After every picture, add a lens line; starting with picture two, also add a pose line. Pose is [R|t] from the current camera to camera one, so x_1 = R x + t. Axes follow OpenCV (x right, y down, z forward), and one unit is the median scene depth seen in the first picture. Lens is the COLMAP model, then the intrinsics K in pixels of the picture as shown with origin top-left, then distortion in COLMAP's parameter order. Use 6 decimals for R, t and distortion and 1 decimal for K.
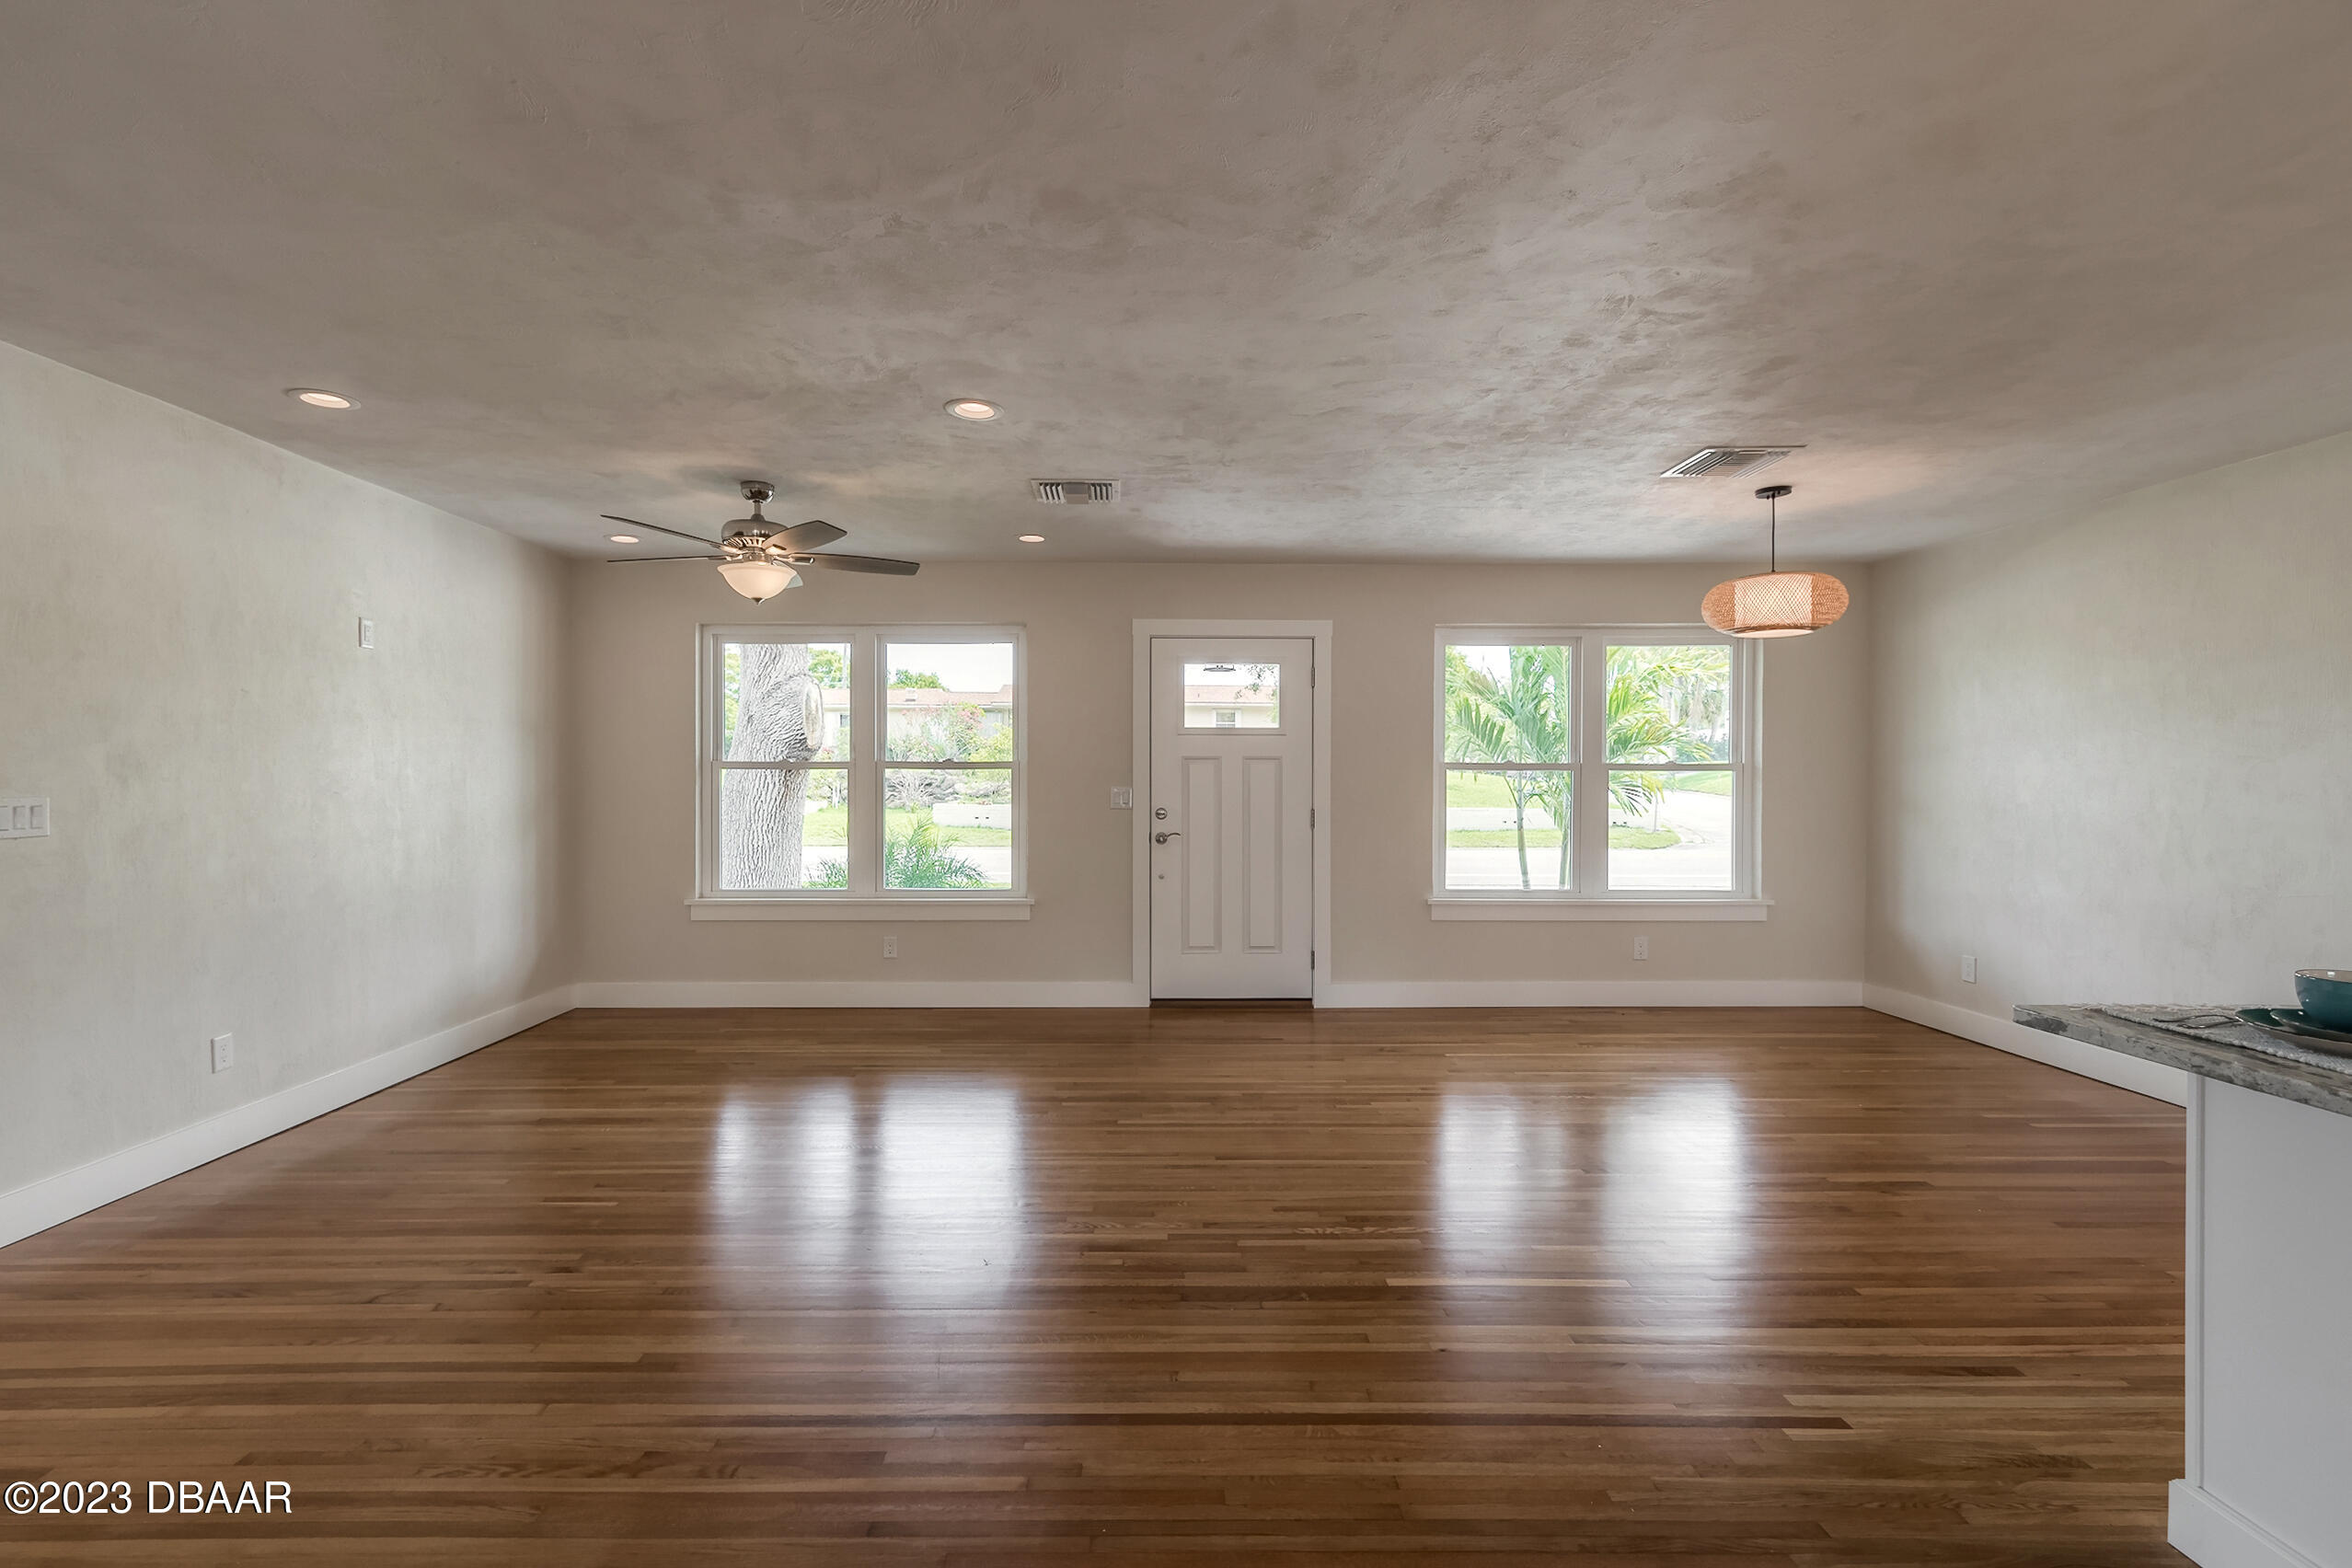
lens RADIAL K [[1063.0, 0, 1139.7], [0, 1063.0, 785.7], [0, 0, 1]] dist [0.004935, -0.000909]
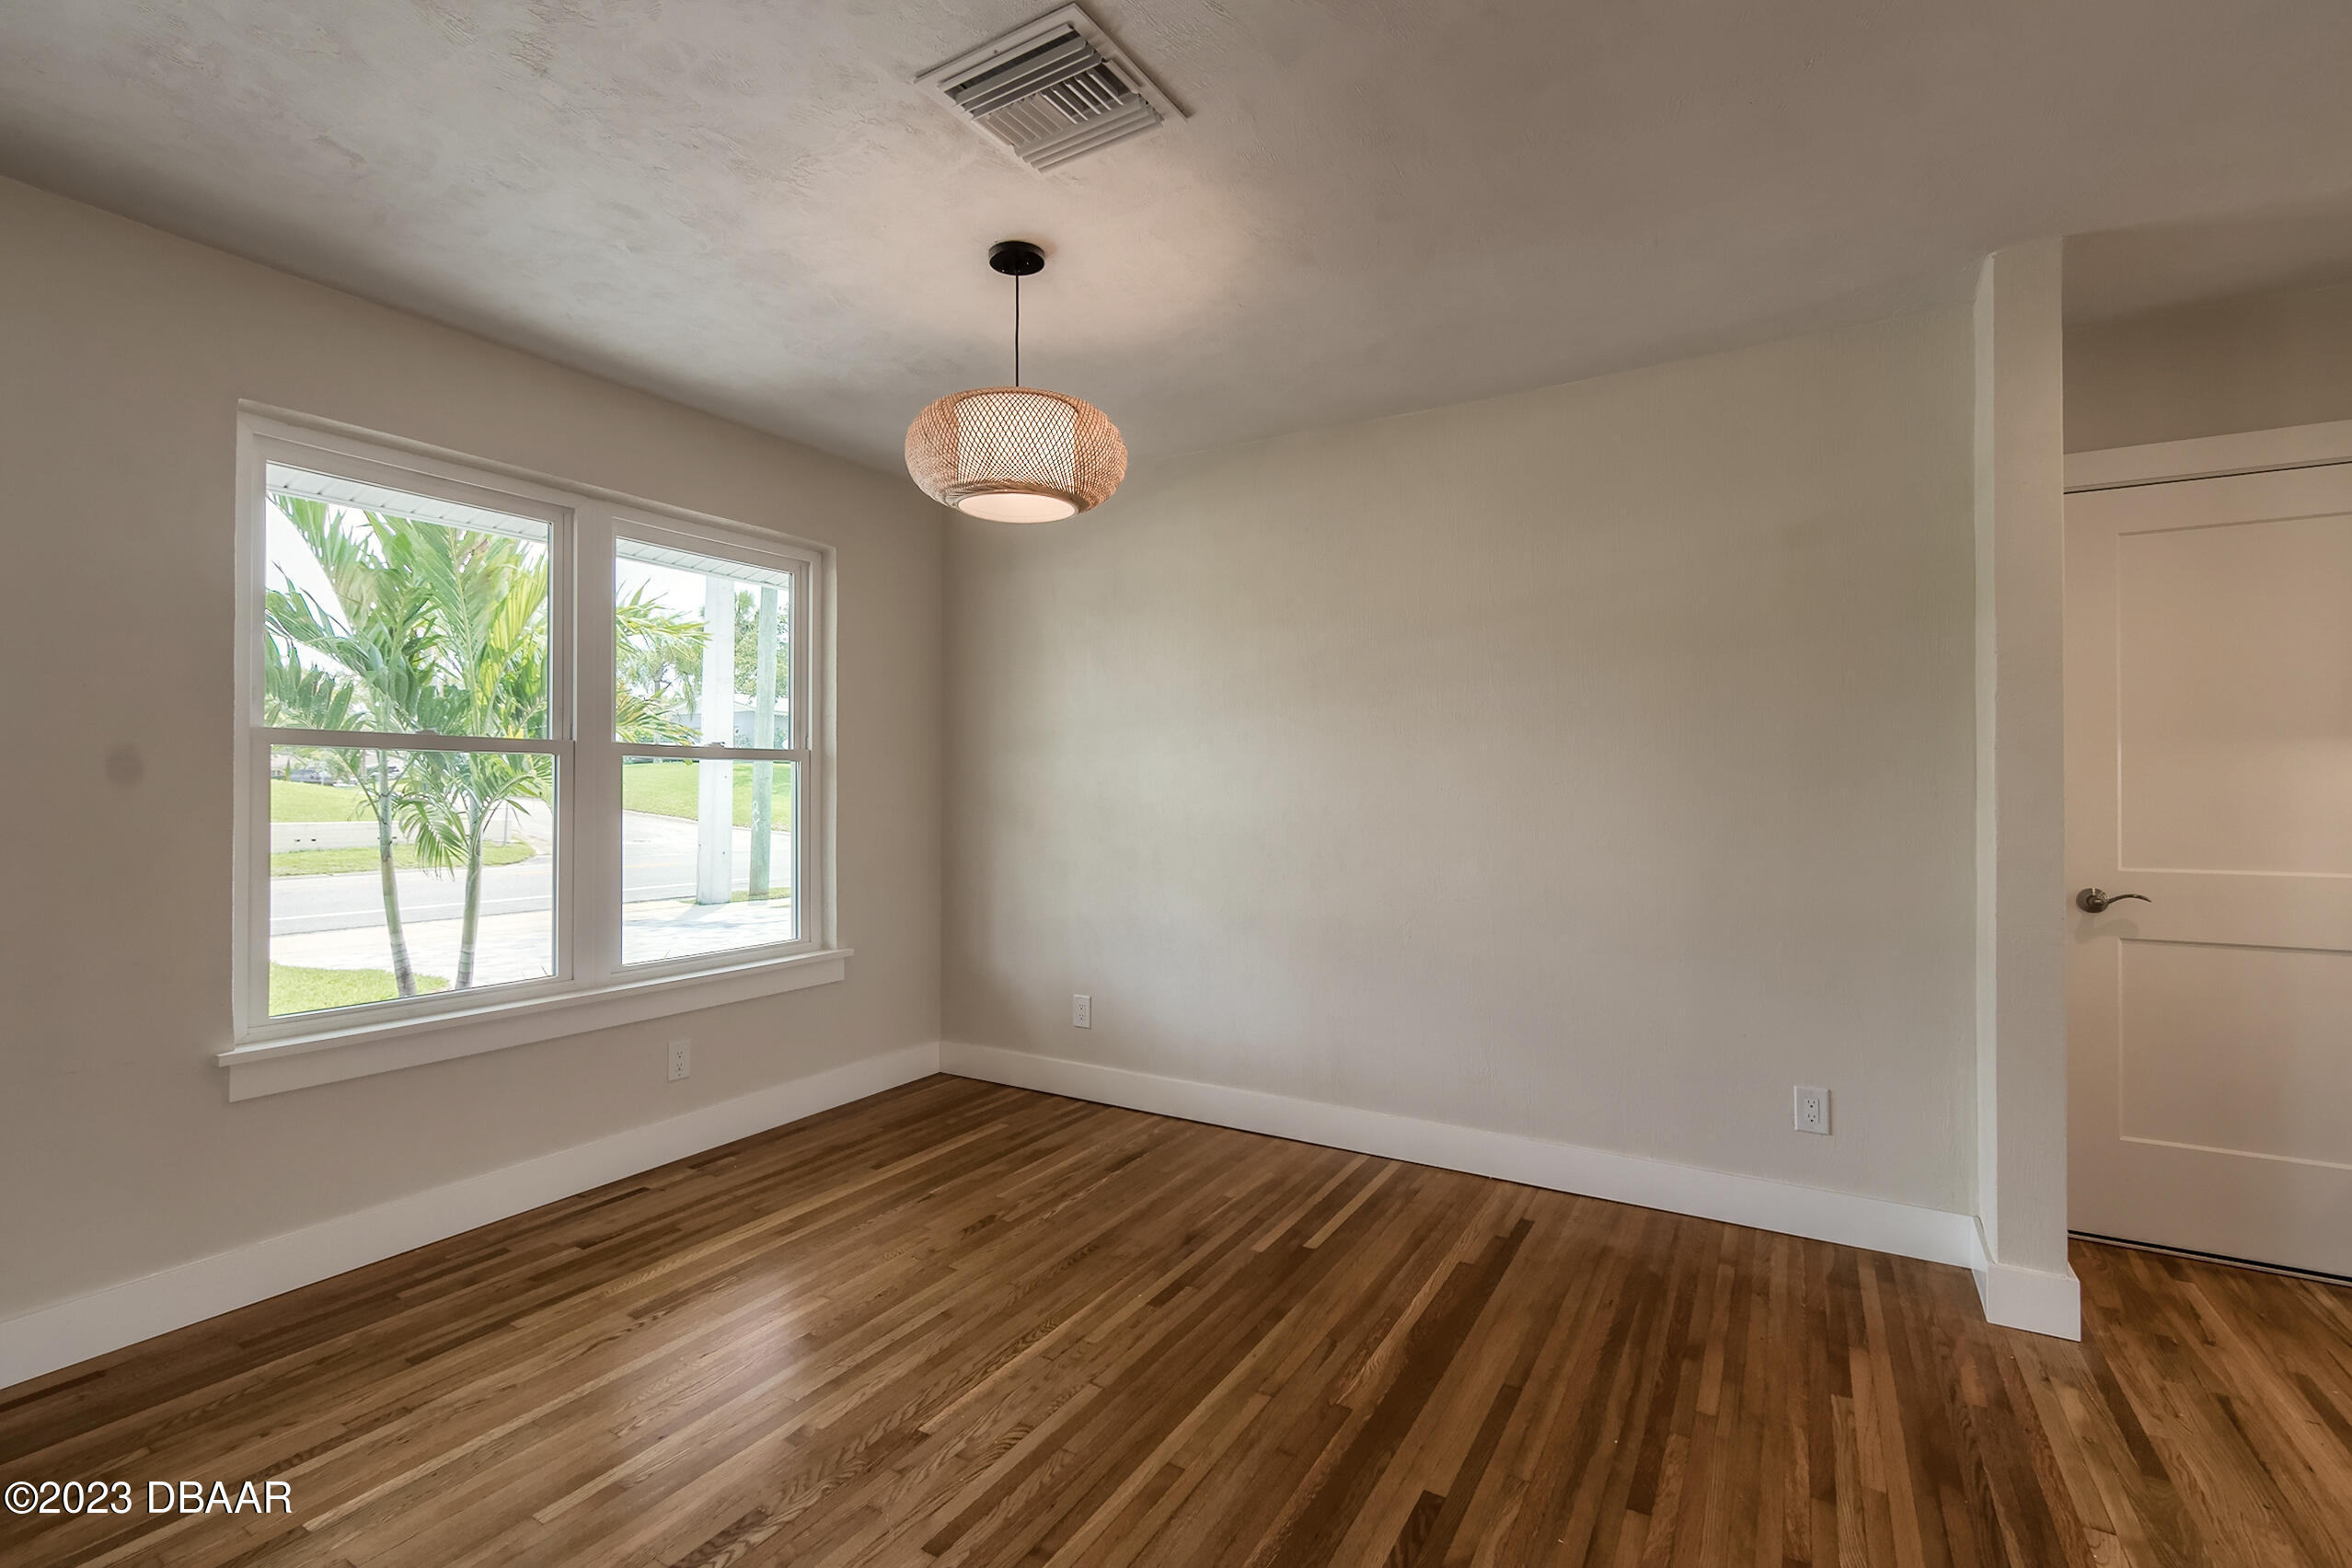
lens RADIAL K [[1063.0, 0, 1139.7], [0, 1063.0, 785.7], [0, 0, 1]] dist [0.004935, -0.000909]
pose [[0.534373, 0.001285, 0.845248, 0.112137], [0.004705, 0.999979, -0.004495, 0.005823], [-0.845236, 0.006379, 0.534356, 0.474083]]
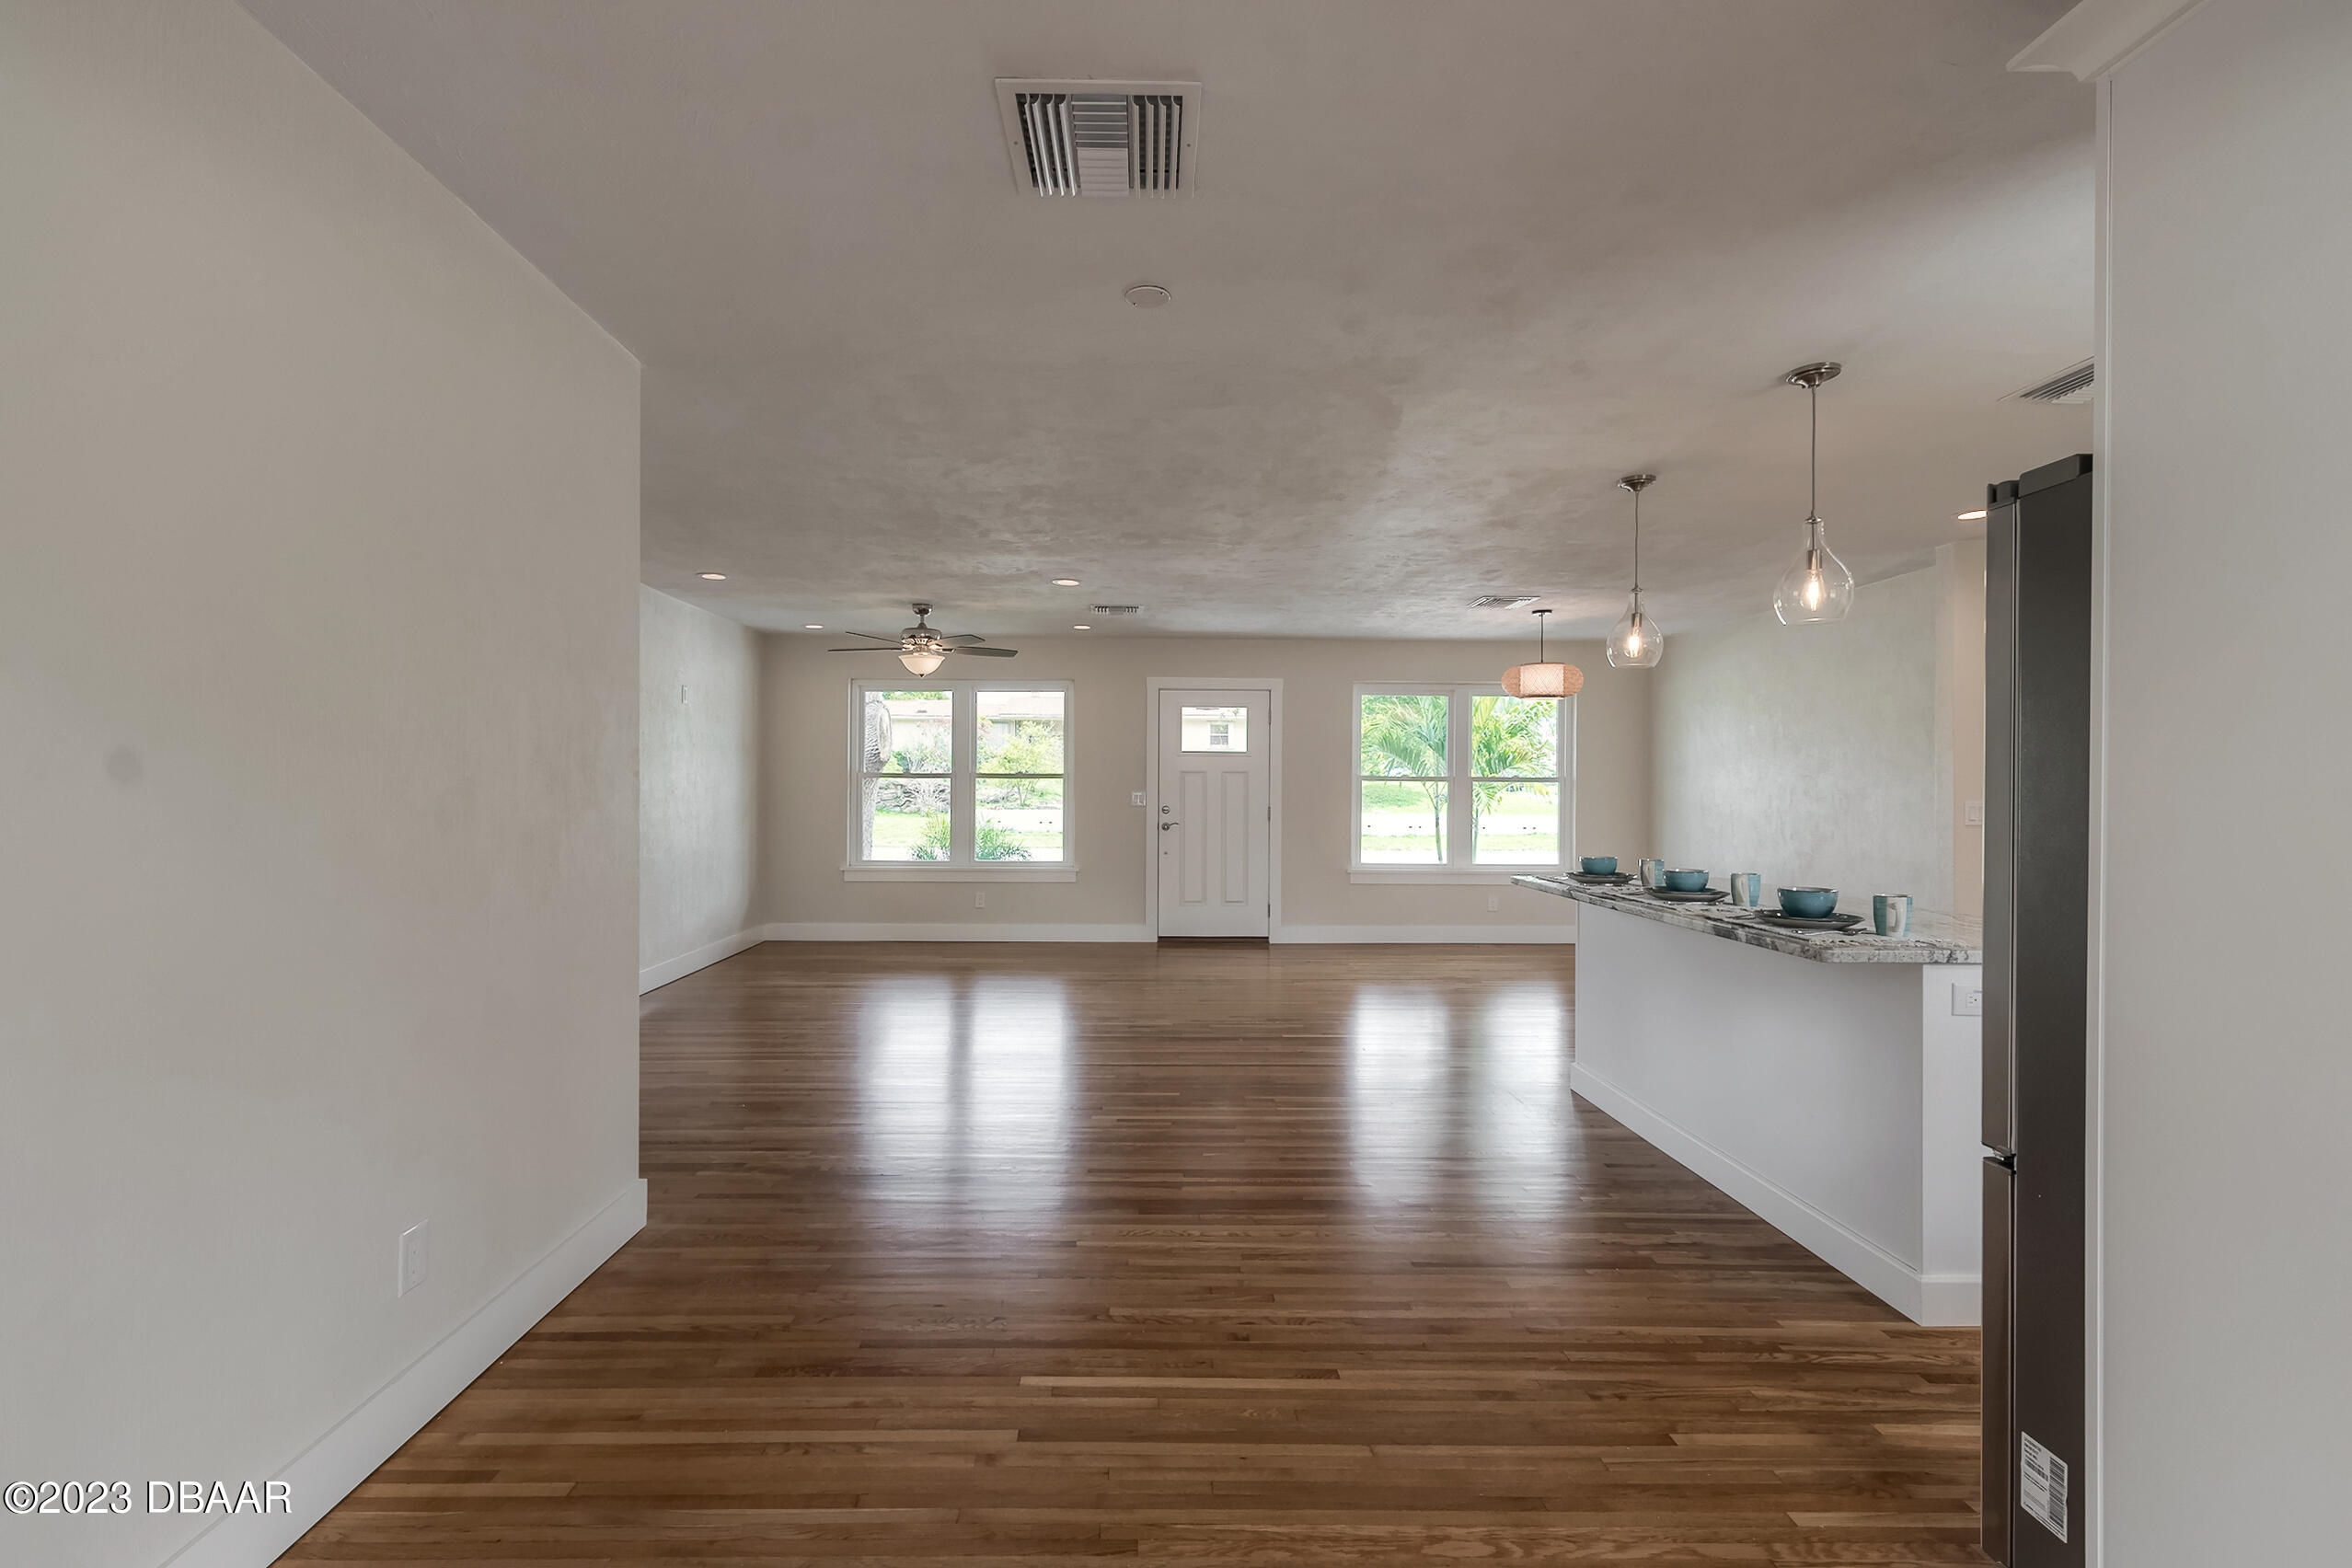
lens RADIAL K [[1063.0, 0, 1139.7], [0, 1063.0, 785.7], [0, 0, 1]] dist [0.004935, -0.000909]
pose [[0.999982, 0.004550, 0.003862, -0.021409], [-0.004522, 0.999963, -0.007355, 0.003888], [-0.003895, 0.007337, 0.999965, -0.461823]]
